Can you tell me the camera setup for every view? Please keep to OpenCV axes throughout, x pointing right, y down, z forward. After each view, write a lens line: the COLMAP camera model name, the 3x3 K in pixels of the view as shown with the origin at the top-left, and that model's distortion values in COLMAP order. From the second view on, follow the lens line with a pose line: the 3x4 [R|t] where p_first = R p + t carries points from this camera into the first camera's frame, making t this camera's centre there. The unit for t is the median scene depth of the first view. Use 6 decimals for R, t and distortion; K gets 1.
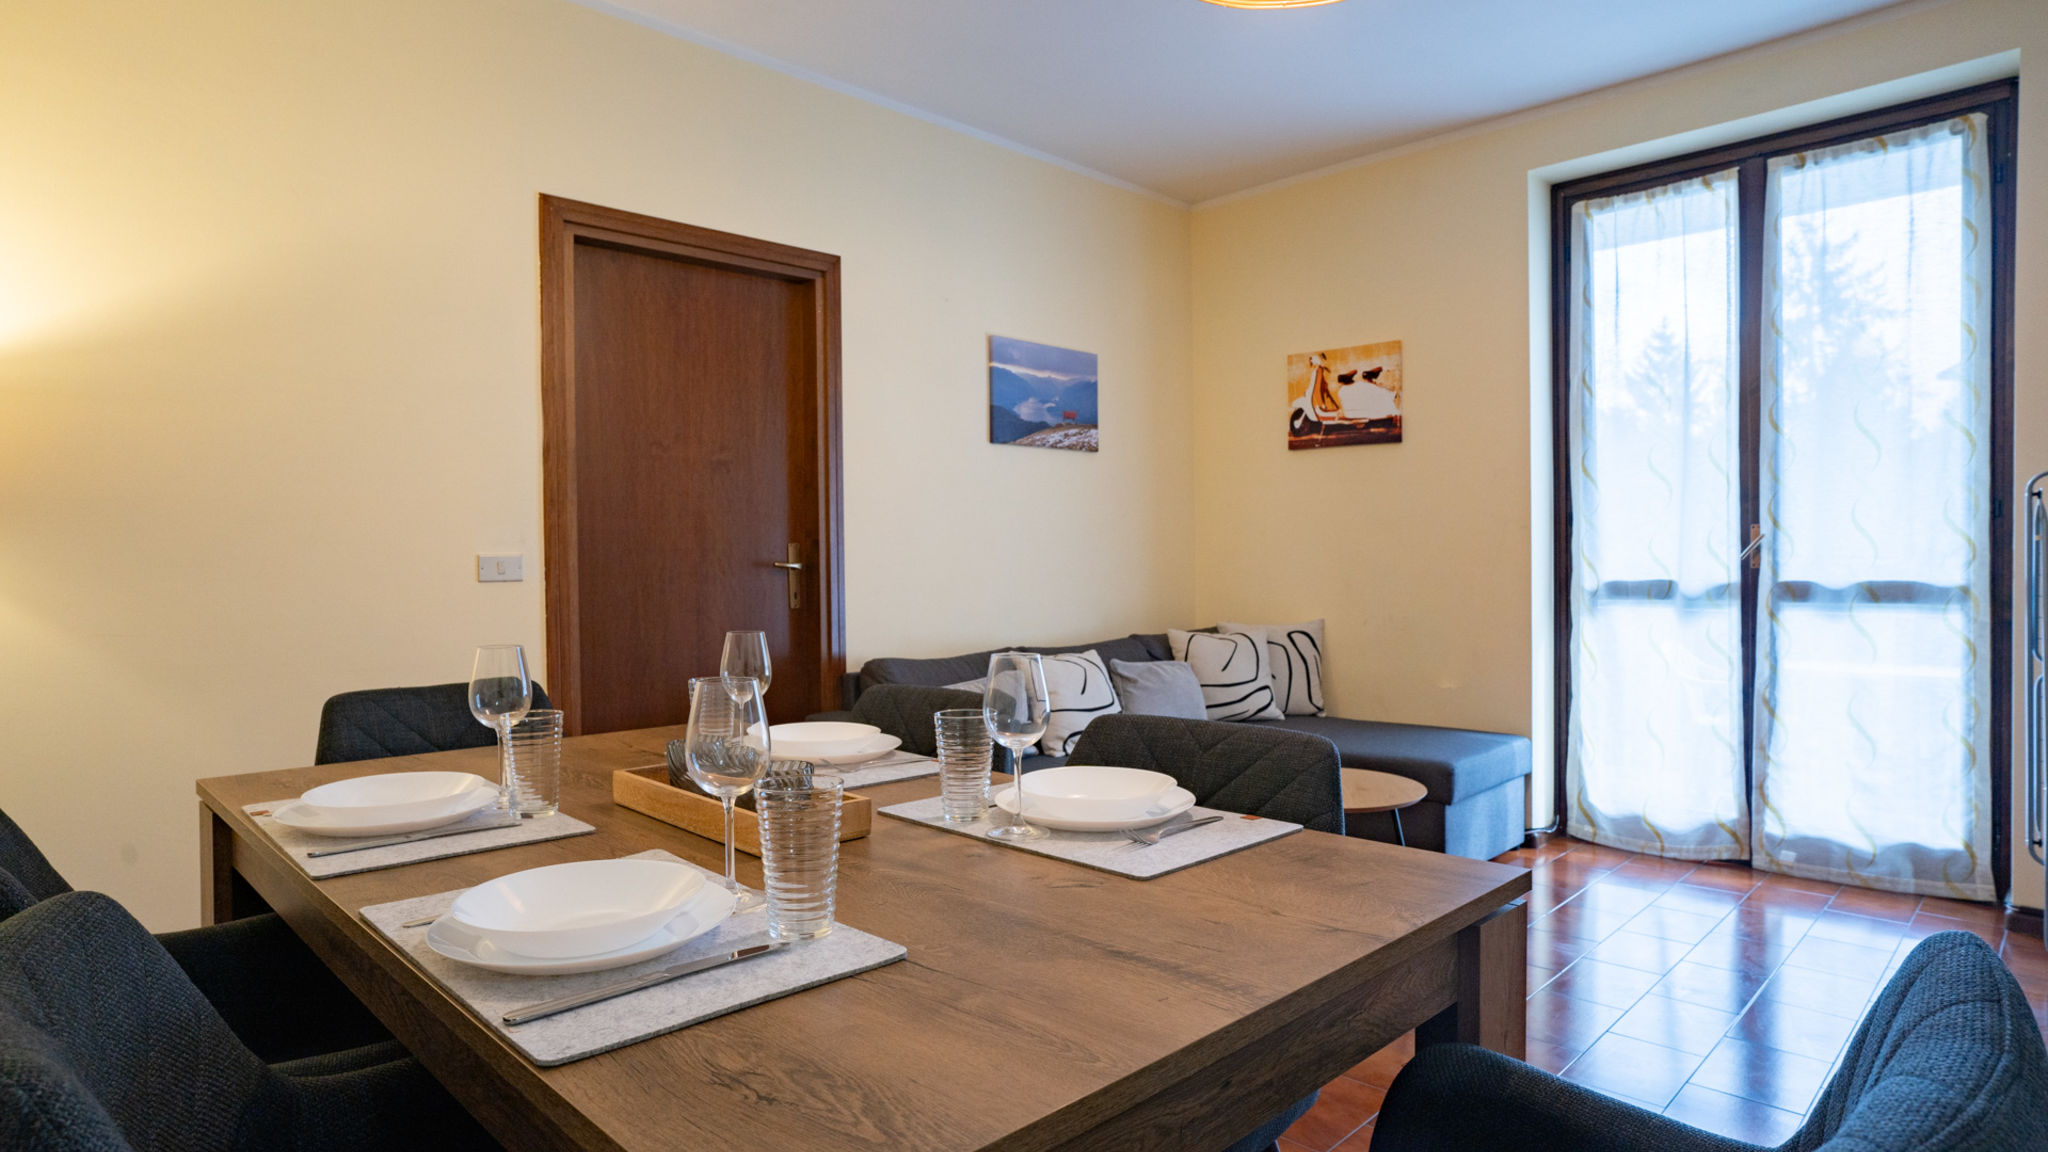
lens RADIAL K [[1112.0, 0, 1029.4], [0, 1112.0, 570.6], [0, 0, 1]] dist [-0.046638, 0.033921]
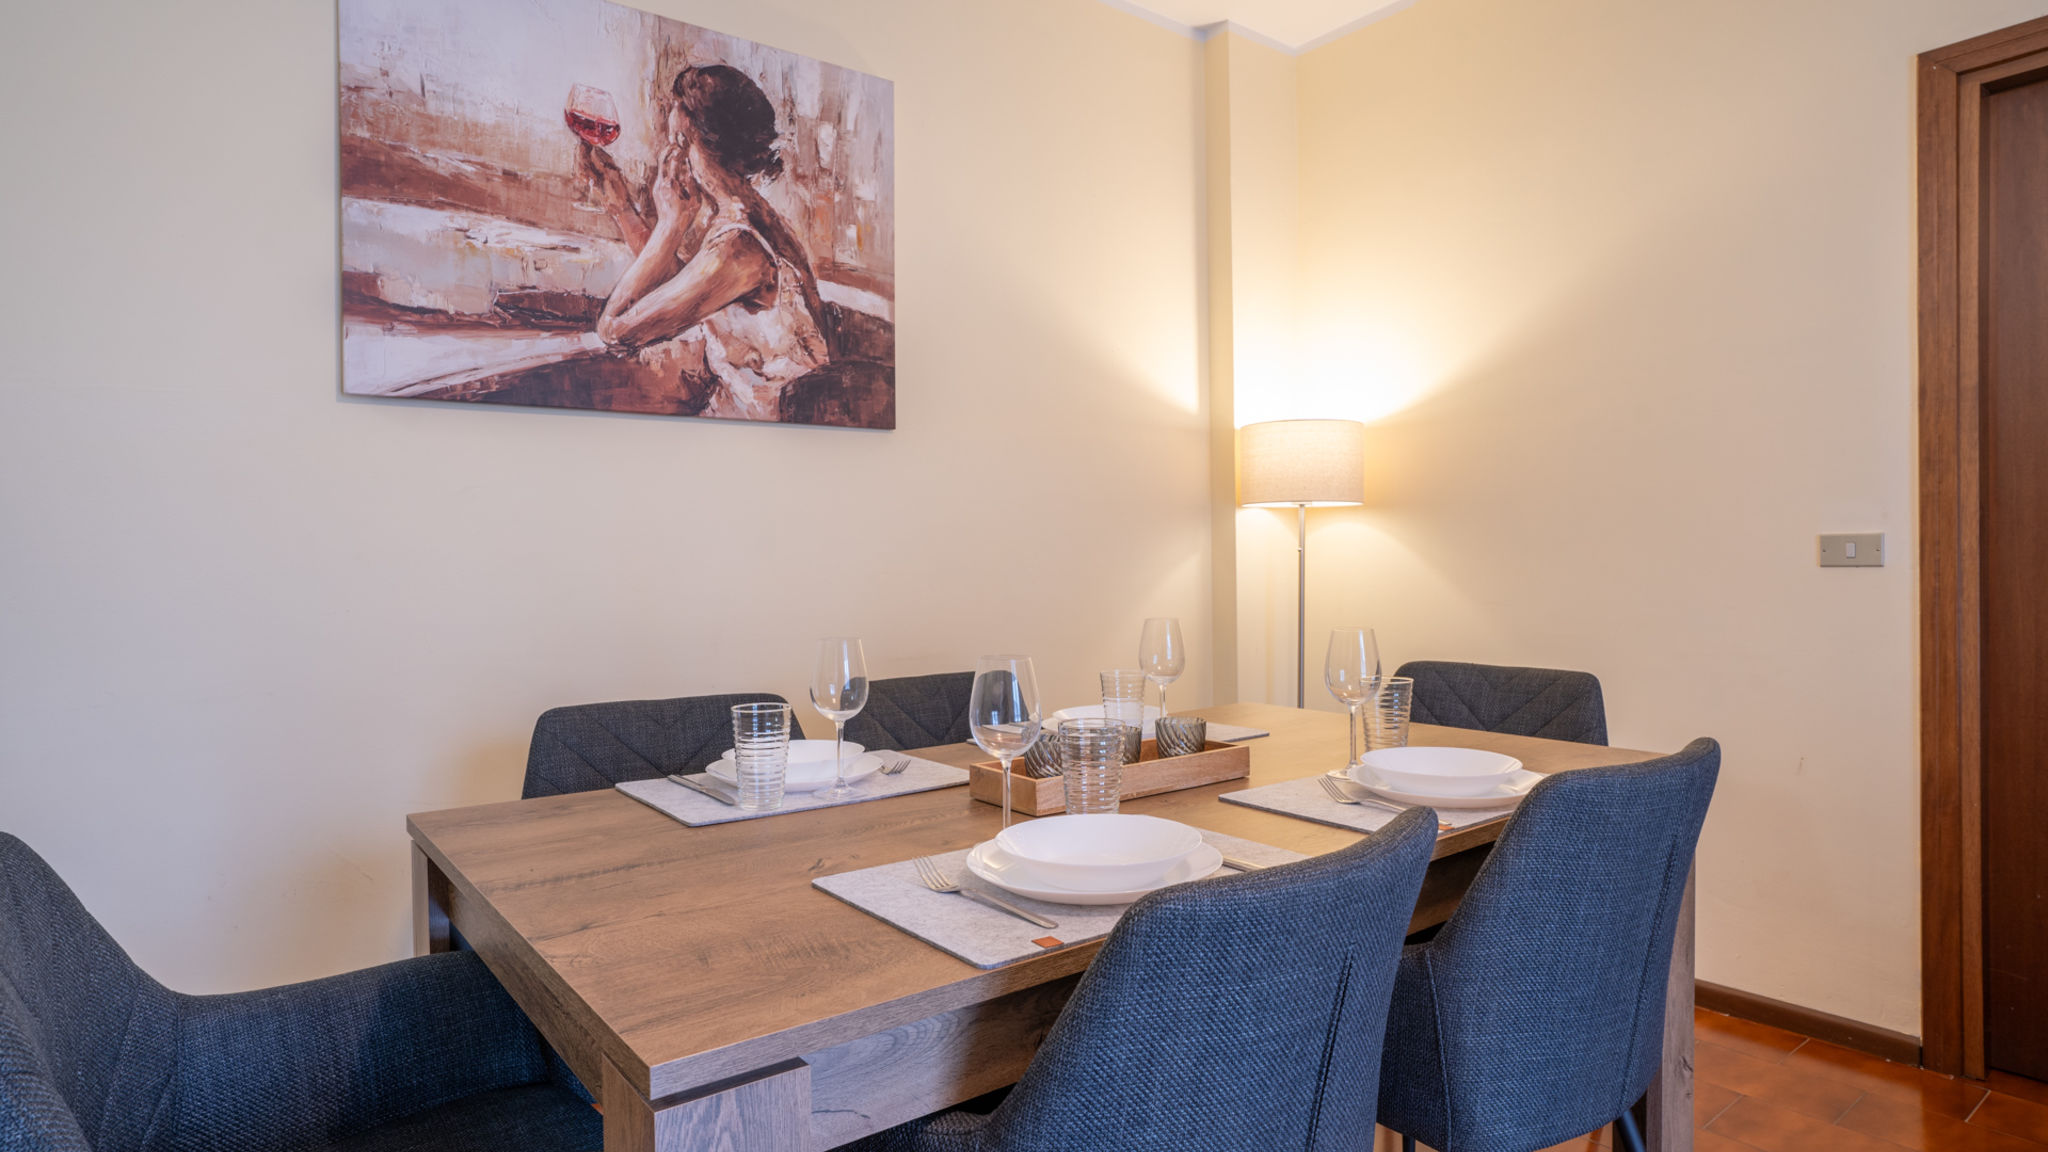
lens RADIAL K [[1112.0, 0, 1029.4], [0, 1112.0, 570.6], [0, 0, 1]] dist [-0.046638, 0.033921]
pose [[-0.117577, 0.020280, -0.992857, 1.020251], [0.006177, 0.999787, 0.019690, -0.017077], [0.993045, -0.003818, -0.117677, 1.267652]]
